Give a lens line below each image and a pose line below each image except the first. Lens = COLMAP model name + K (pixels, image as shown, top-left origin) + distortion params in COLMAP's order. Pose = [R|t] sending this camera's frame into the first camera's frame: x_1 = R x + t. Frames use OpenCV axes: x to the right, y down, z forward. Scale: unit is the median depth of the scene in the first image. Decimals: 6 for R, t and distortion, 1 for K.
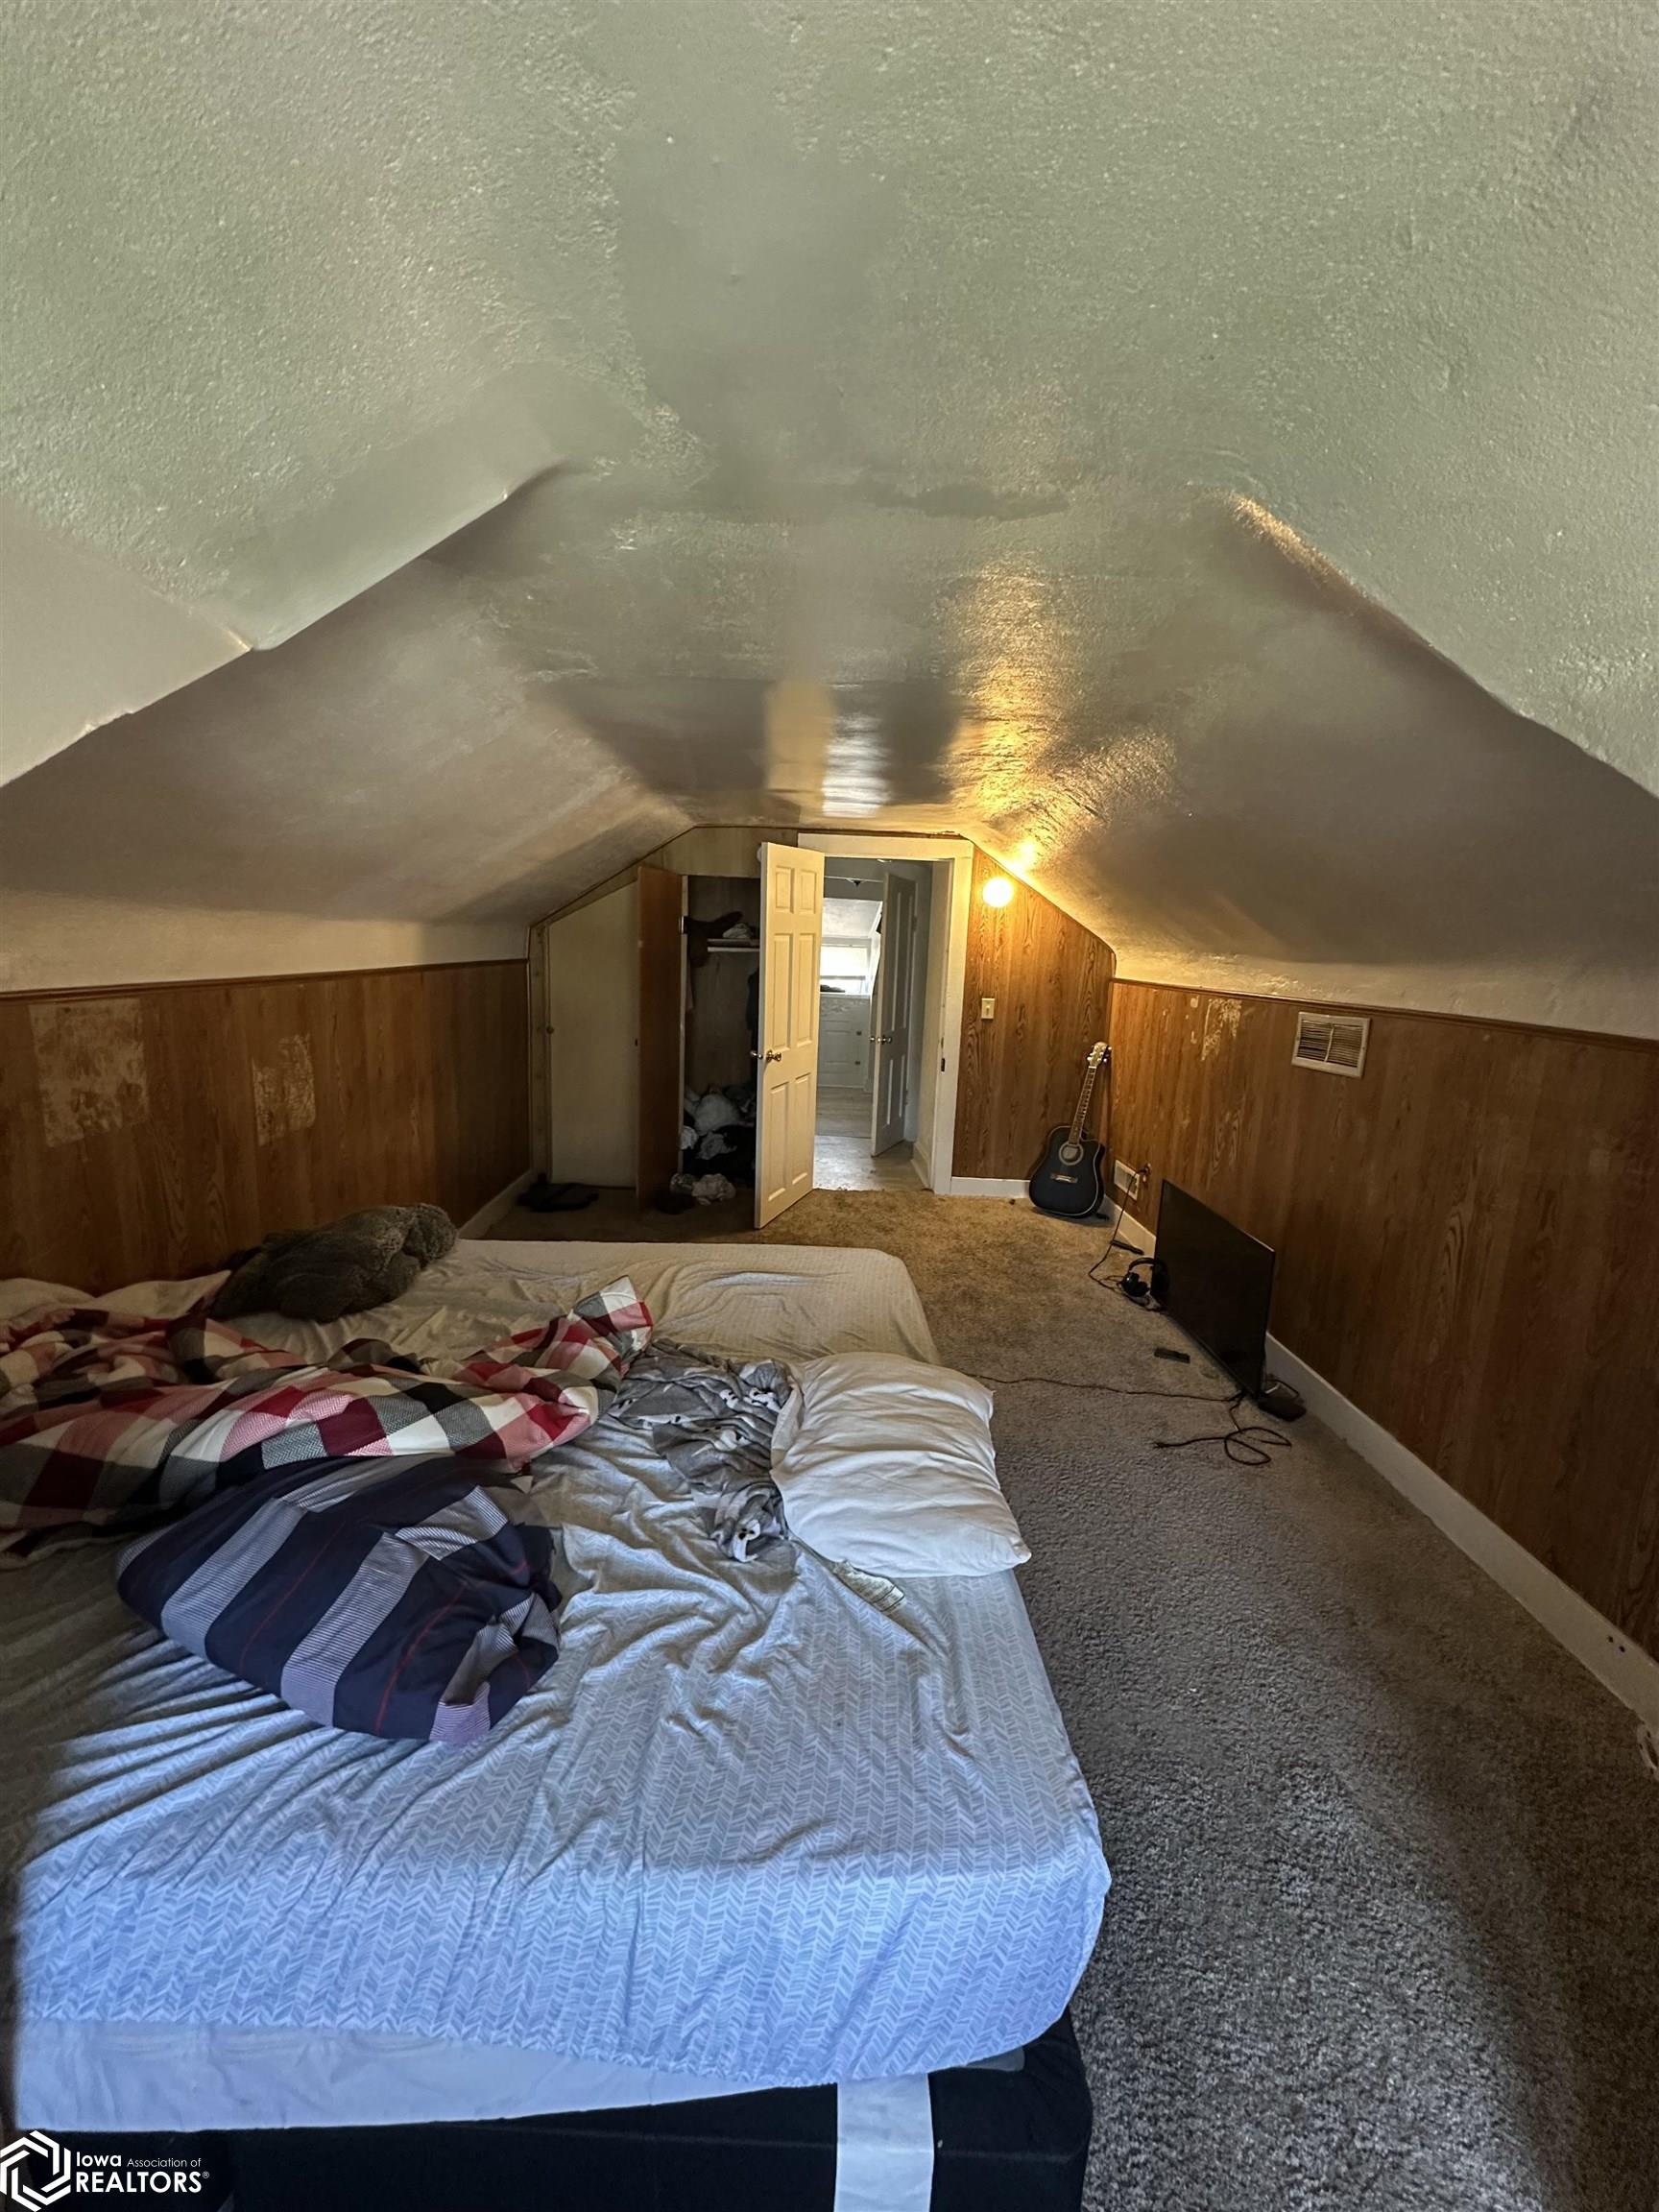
lens RADIAL K [[879.5, 0, 825.5], [0, 879.5, 1102.9], [0, 0, 1]] dist [-0.005641, 0.001700]
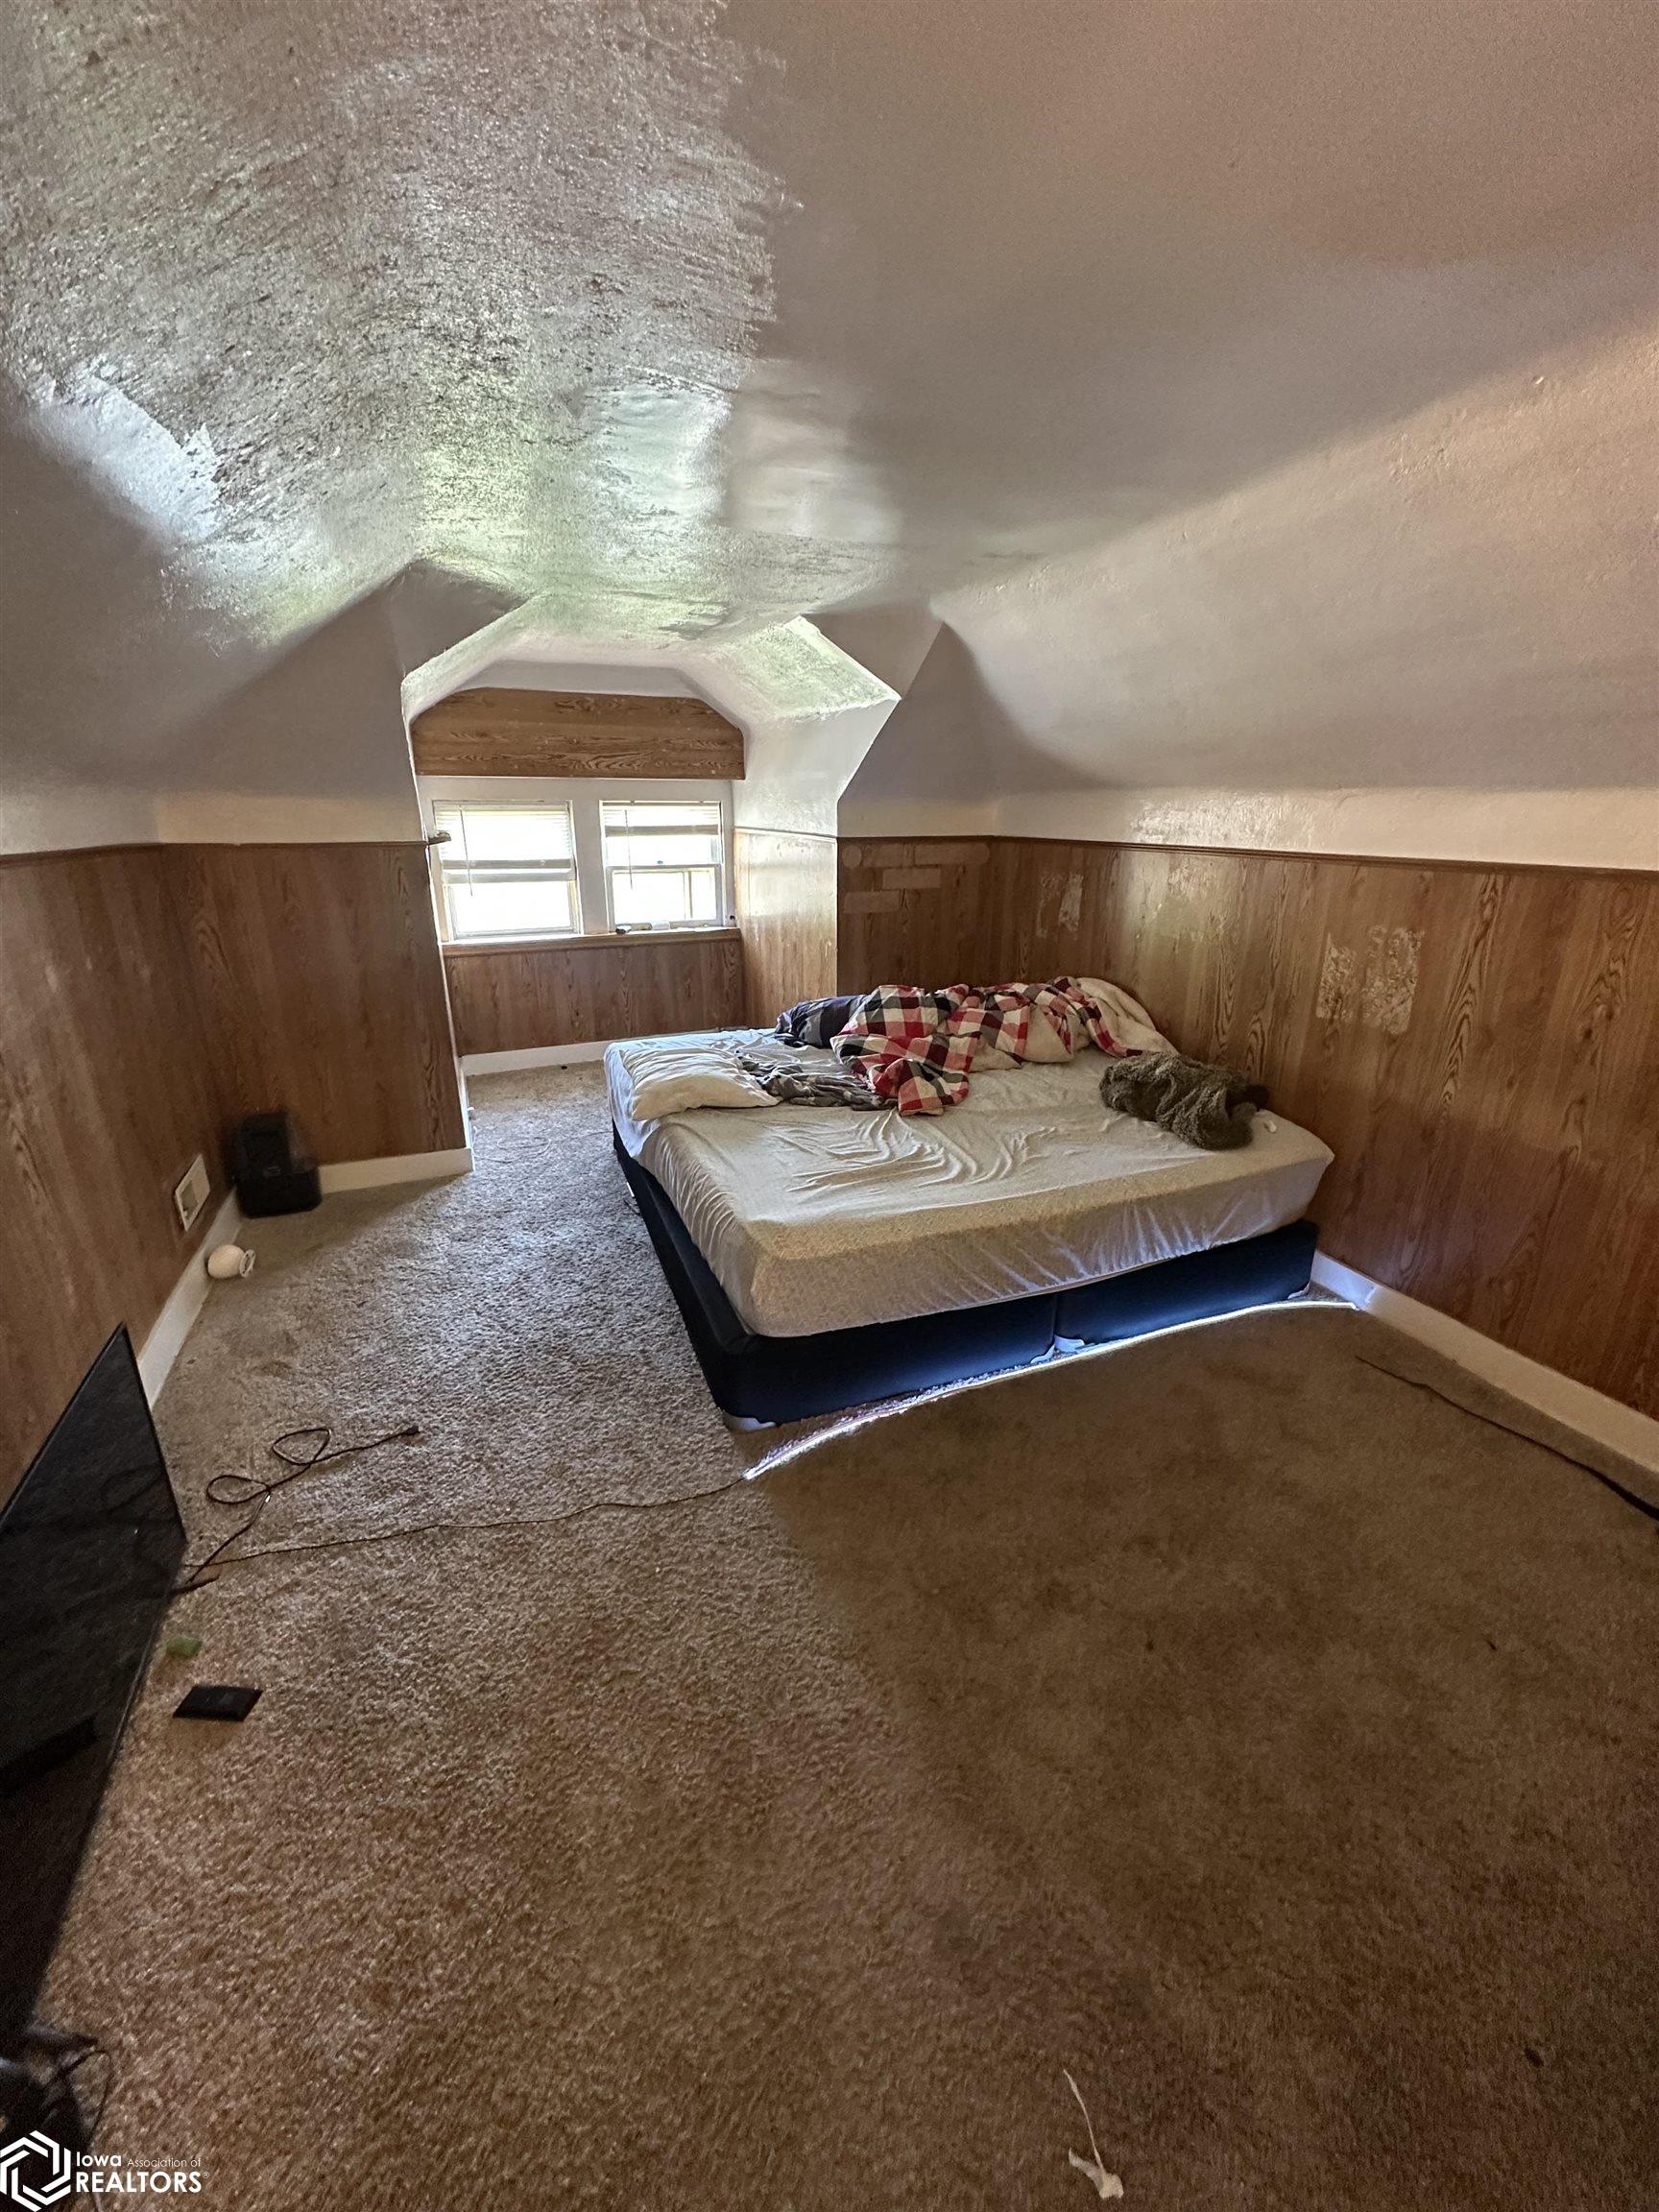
lens RADIAL K [[879.5, 0, 826.5], [0, 879.5, 1105.1], [0, 0, 1]] dist [-0.005641, 0.001700]
pose [[-0.928011, 0.084808, -0.362770, 0.300147], [-0.099490, 0.881966, 0.460693, -0.284189], [0.359022, 0.463621, -0.810037, 1.669873]]
